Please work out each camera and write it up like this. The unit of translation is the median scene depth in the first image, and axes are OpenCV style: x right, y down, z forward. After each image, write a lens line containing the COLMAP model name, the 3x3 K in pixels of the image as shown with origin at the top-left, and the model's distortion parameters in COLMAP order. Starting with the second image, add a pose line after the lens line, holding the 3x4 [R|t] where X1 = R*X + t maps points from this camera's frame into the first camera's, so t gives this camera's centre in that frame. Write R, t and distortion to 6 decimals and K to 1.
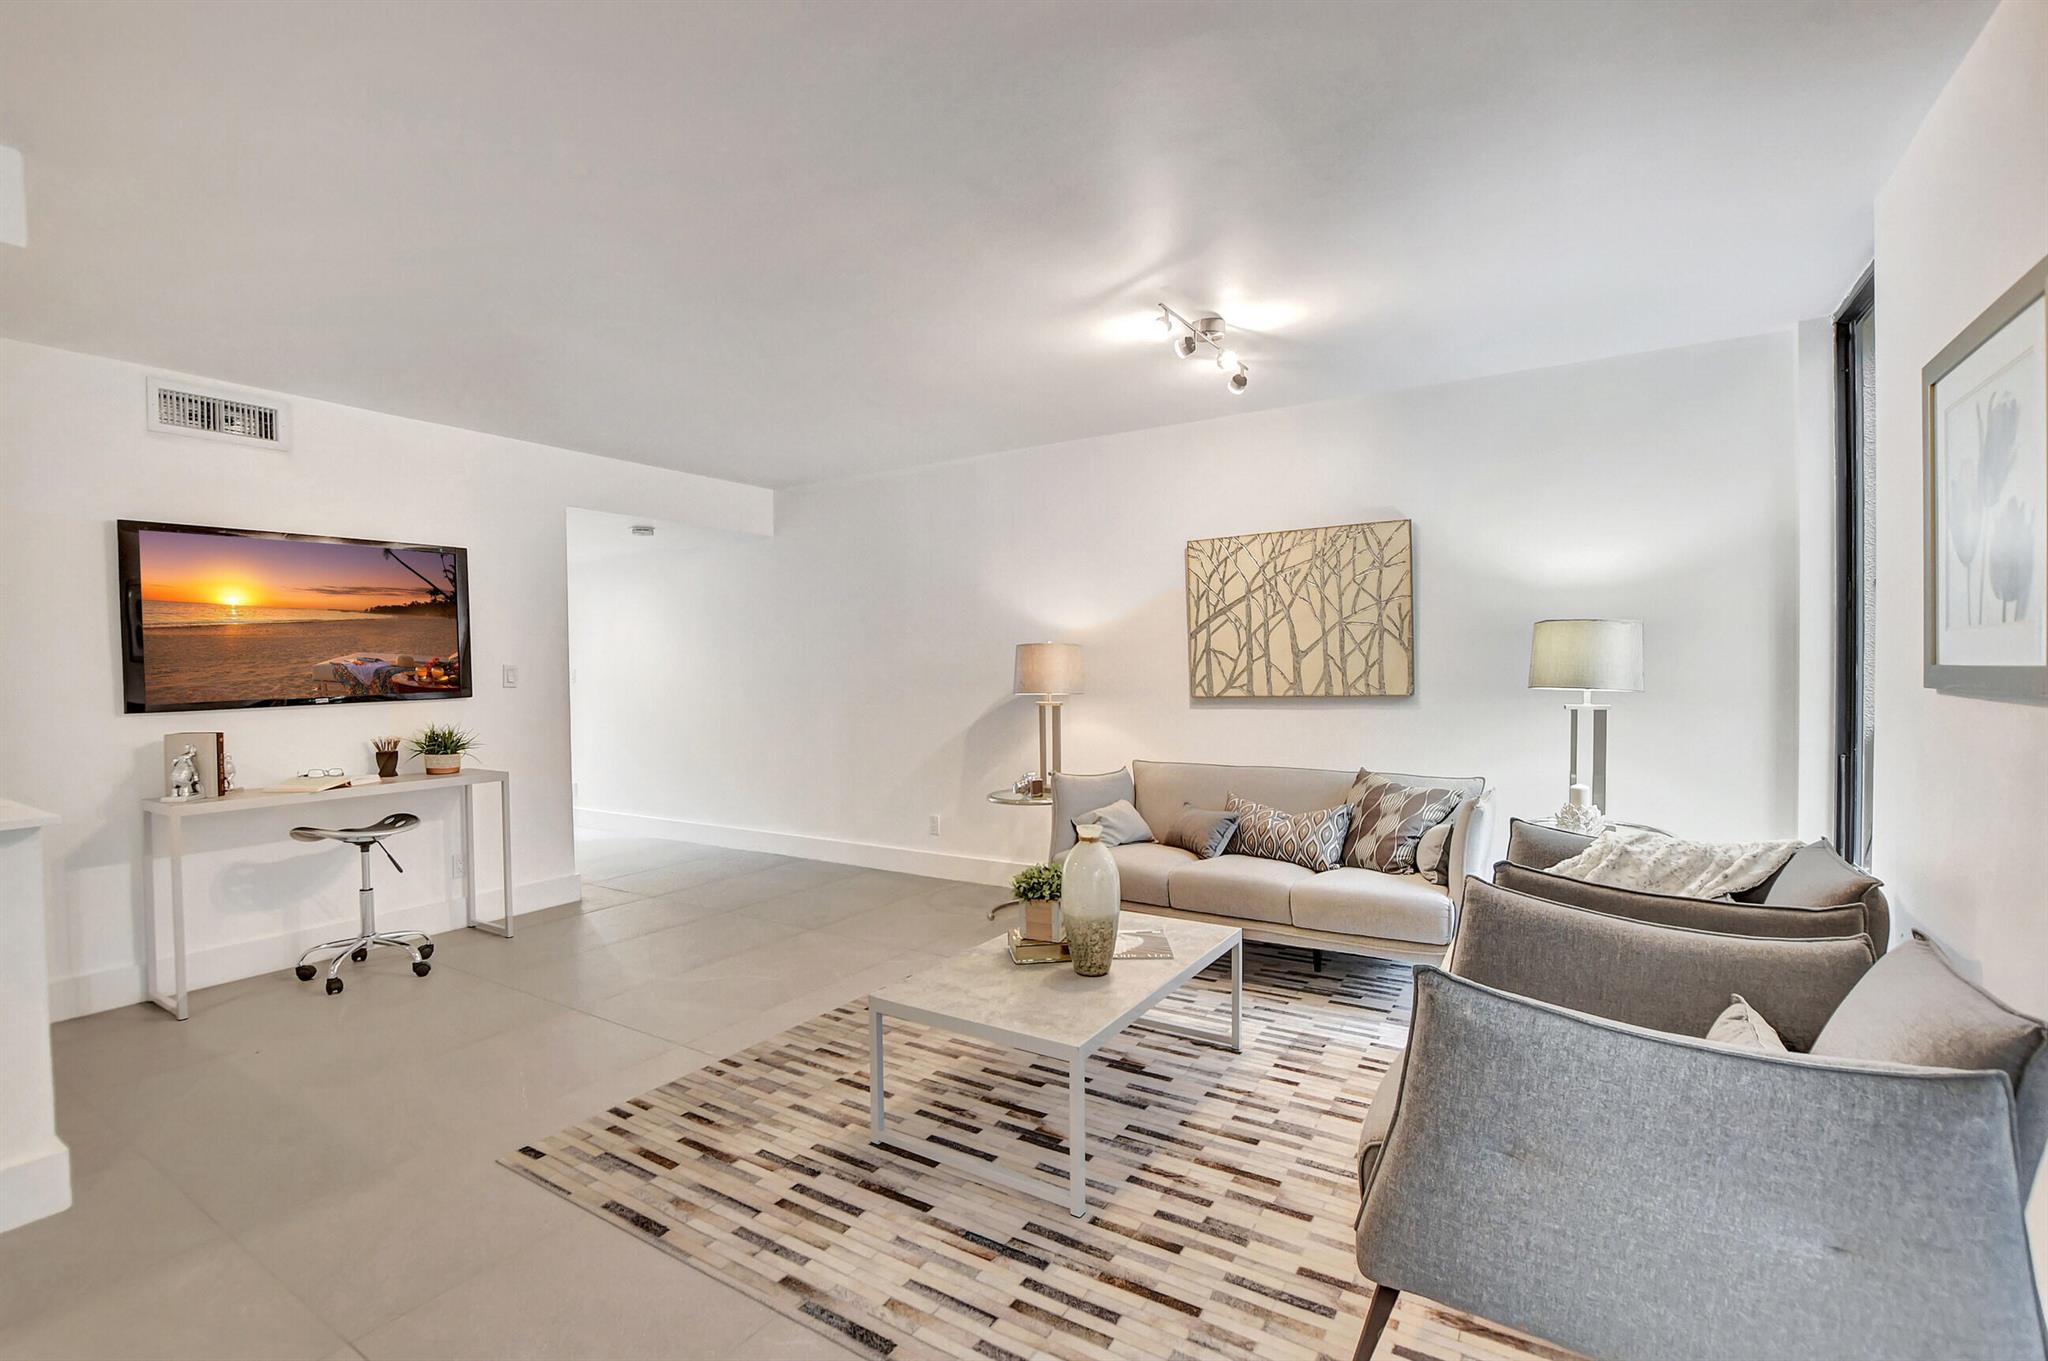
lens RADIAL K [[909.5, 0, 1025.6], [0, 909.5, 678.9], [0, 0, 1]] dist [-0.000631, -0.000007]
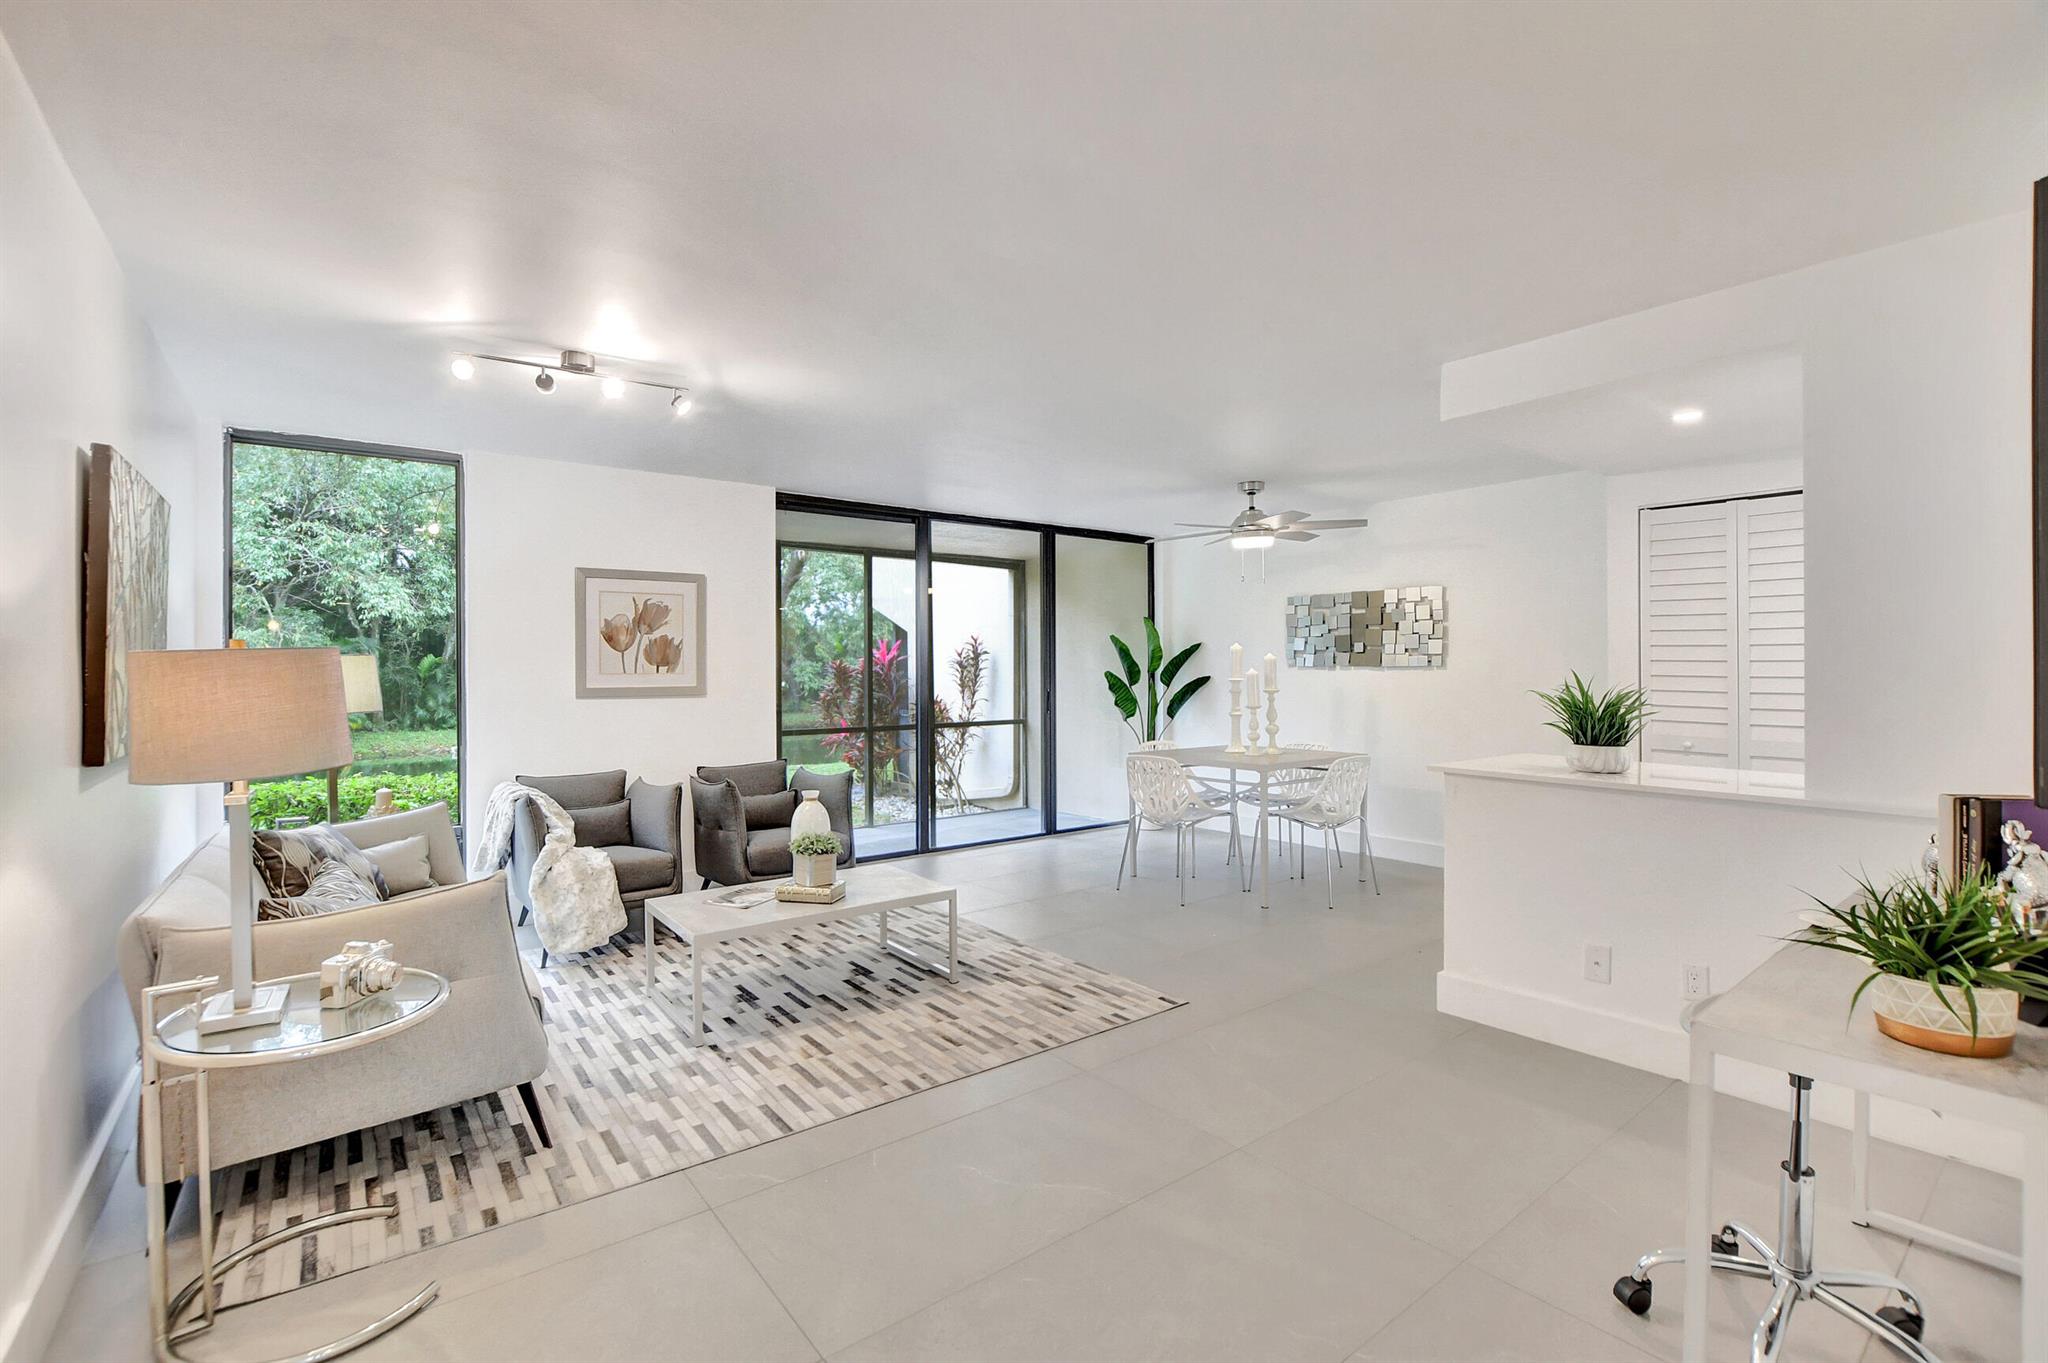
lens RADIAL K [[909.5, 0, 1024.7], [0, 909.5, 676.5], [0, 0, 1]] dist [-0.000631, -0.000007]
pose [[-0.938653, 0.021872, 0.344169, -0.821307], [0.029152, 0.999447, 0.015991, -0.038817], [-0.343629, 0.025044, -0.938771, 2.394365]]
